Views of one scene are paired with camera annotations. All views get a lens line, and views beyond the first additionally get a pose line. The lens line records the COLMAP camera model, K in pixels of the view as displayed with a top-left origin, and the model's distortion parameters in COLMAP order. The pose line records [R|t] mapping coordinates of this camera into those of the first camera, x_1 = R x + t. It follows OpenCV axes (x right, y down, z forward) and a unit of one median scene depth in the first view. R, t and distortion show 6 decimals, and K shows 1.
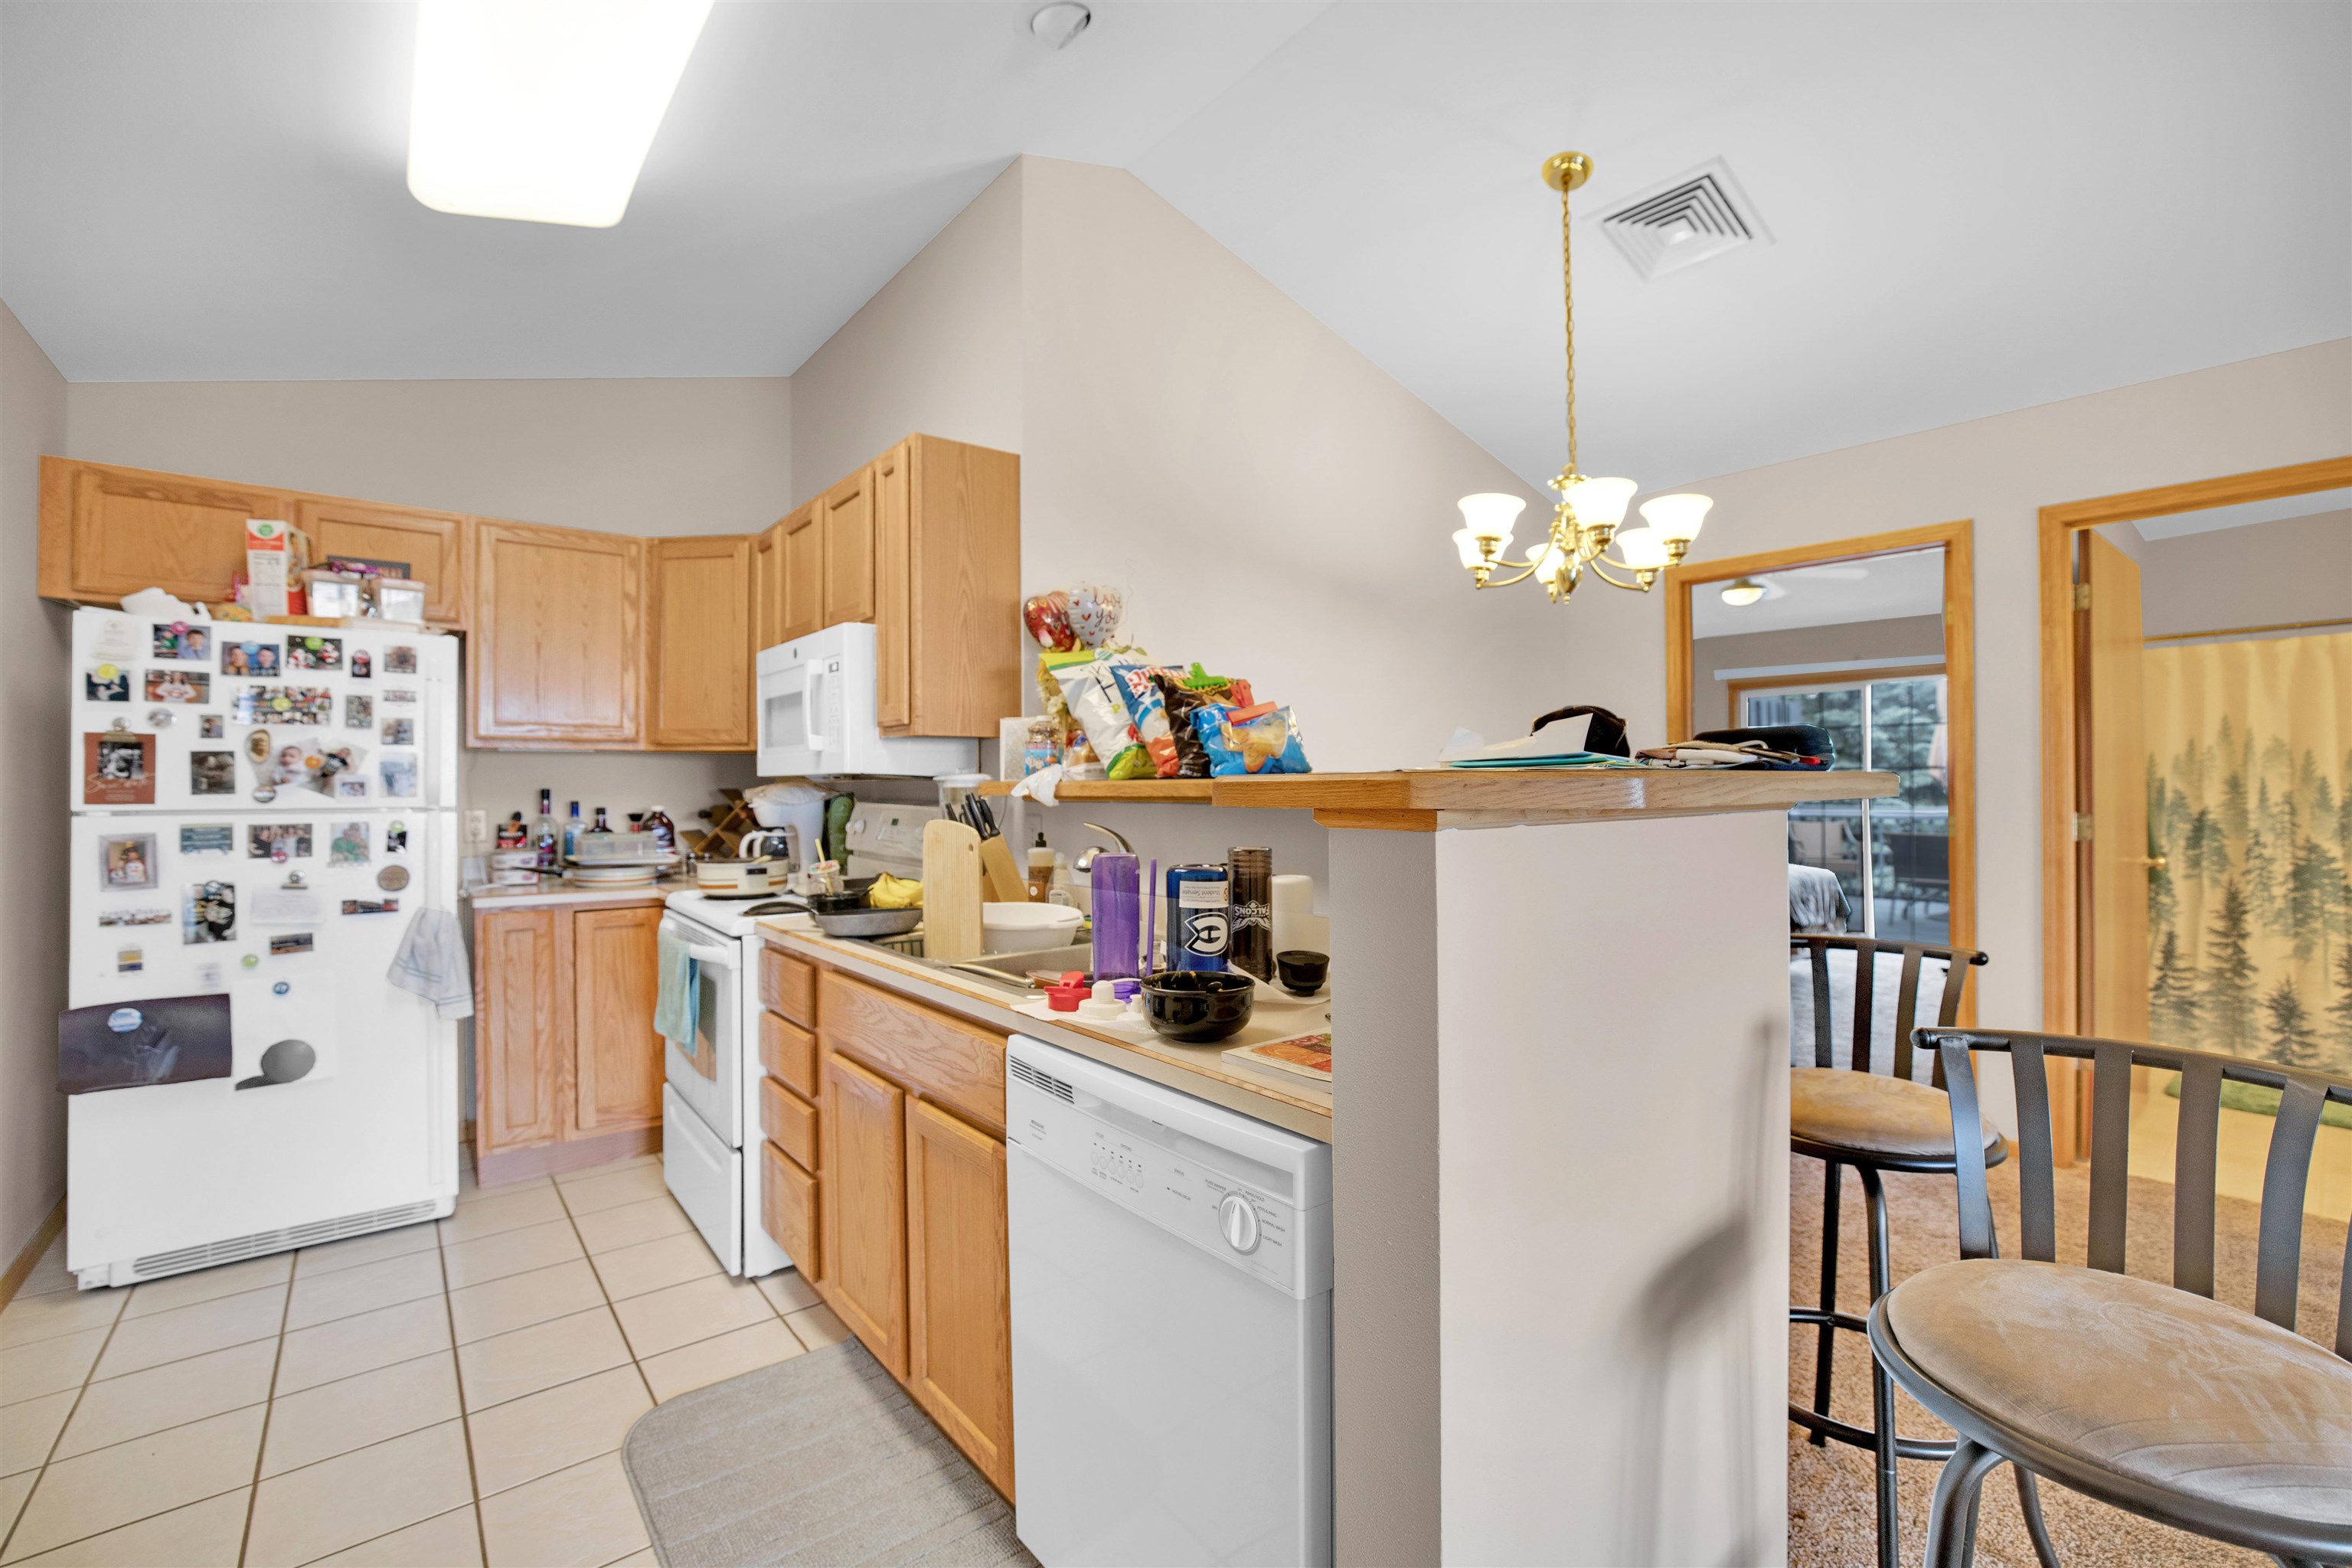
lens RADIAL K [[984.3, 0, 1183.0], [0, 984.3, 774.3], [0, 0, 1]] dist [-0.044378, 0.014208]
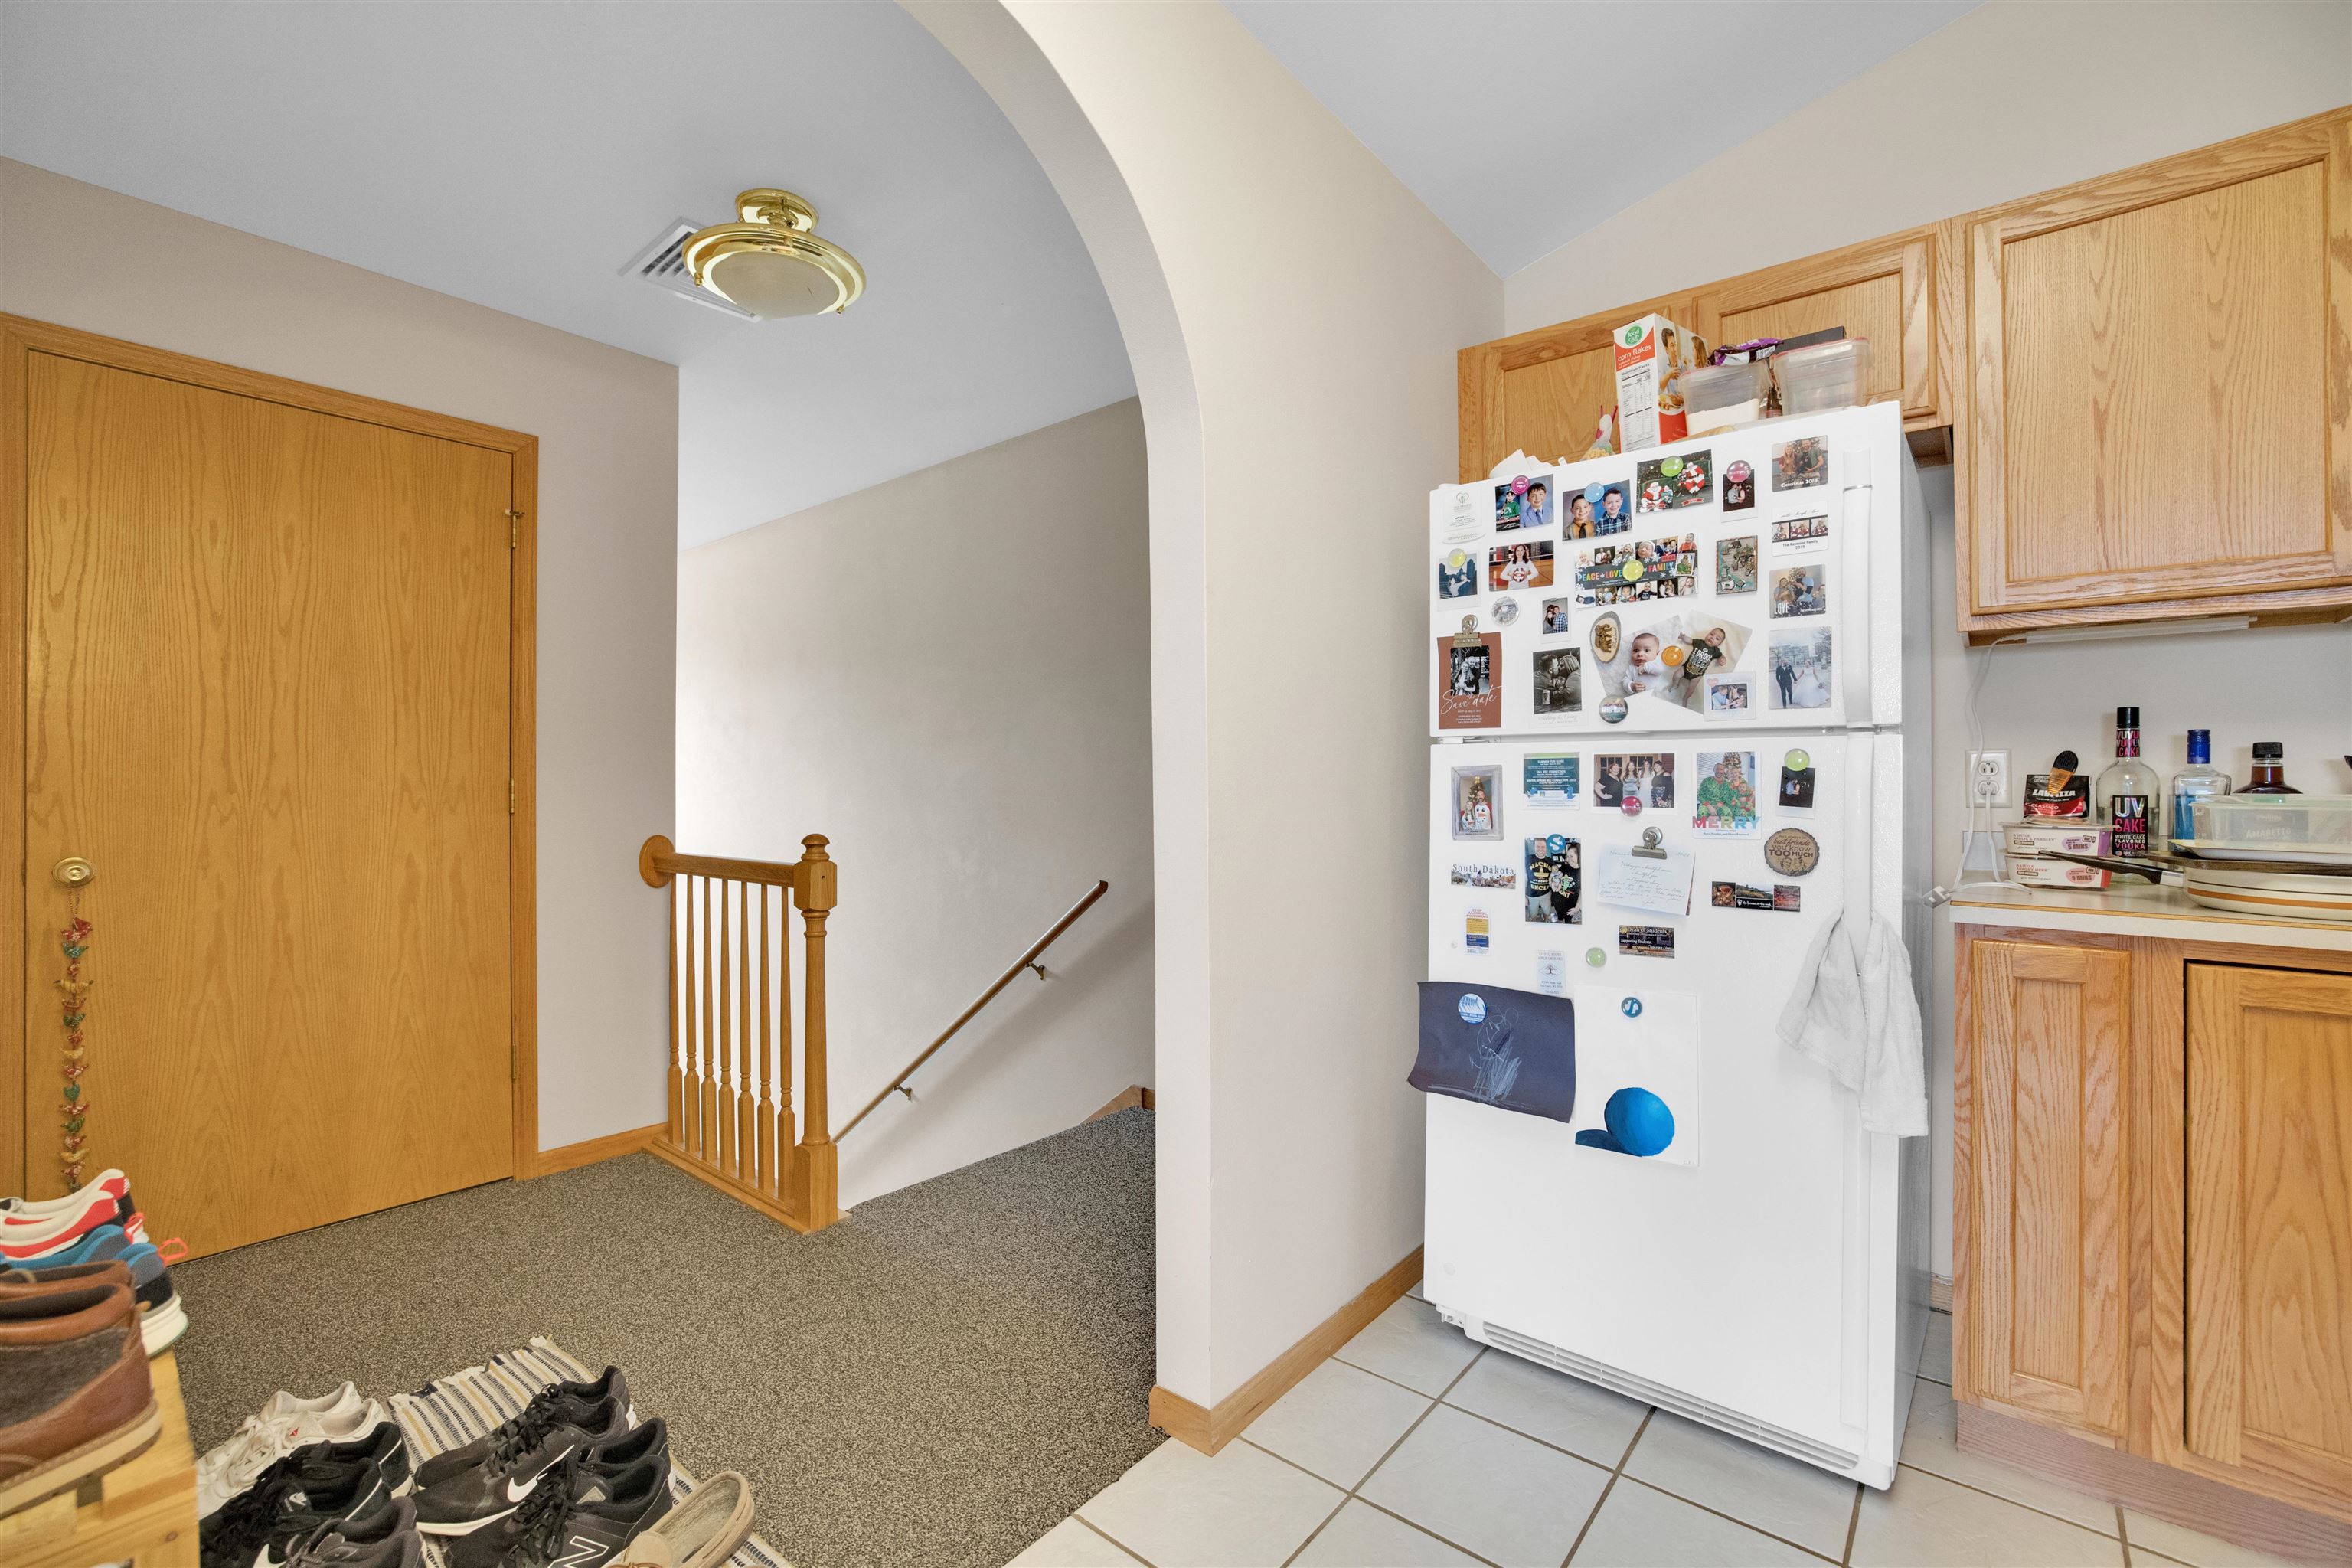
lens RADIAL K [[1003.9, 0, 1183.3], [0, 1003.9, 784.0], [0, 0, 1]] dist [-0.041304, 0.015349]
pose [[0.177484, 0.004053, -0.984115, -0.321257], [0.013707, 0.999884, 0.006590, 0.061420], [0.984028, -0.014659, 0.177408, 0.561361]]
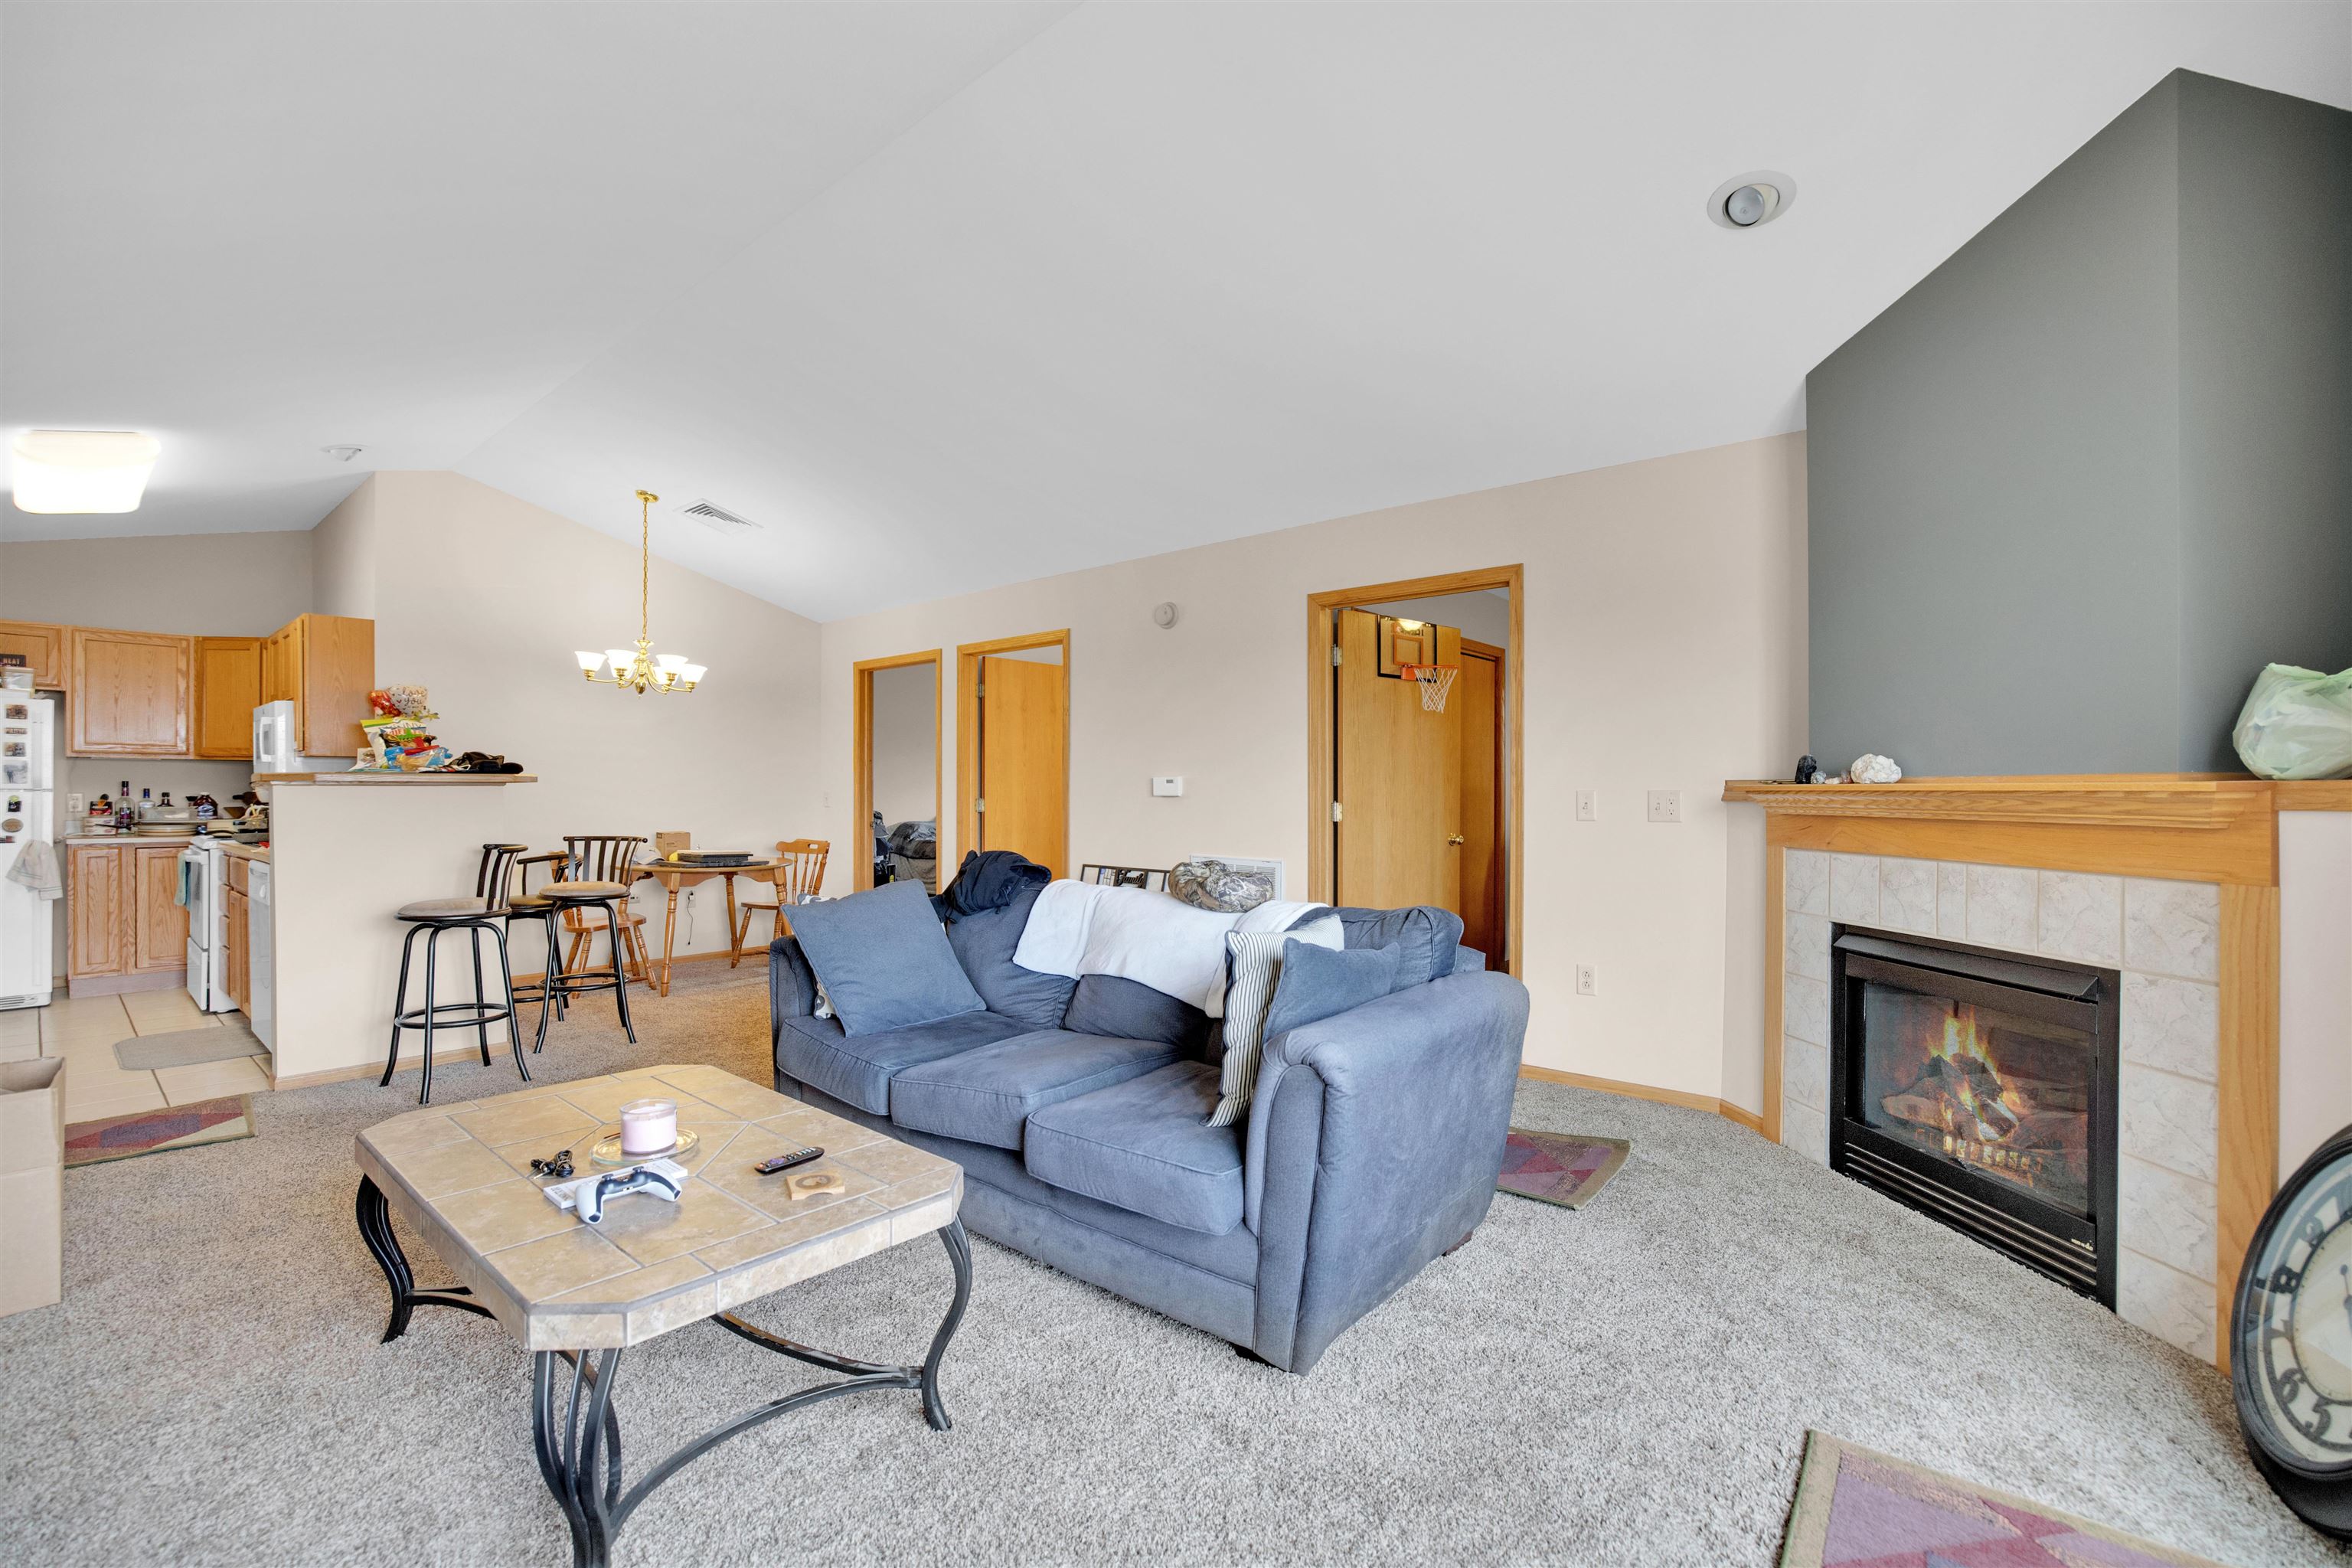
lens RADIAL K [[1003.9, 0, 1183.3], [0, 1003.9, 784.0], [0, 0, 1]] dist [-0.041304, 0.015349]
pose [[0.984683, 0.007381, 0.174198, 1.189511], [-0.008111, 0.999961, 0.003474, -0.001186], [-0.174166, -0.004834, 0.984704, -1.382223]]
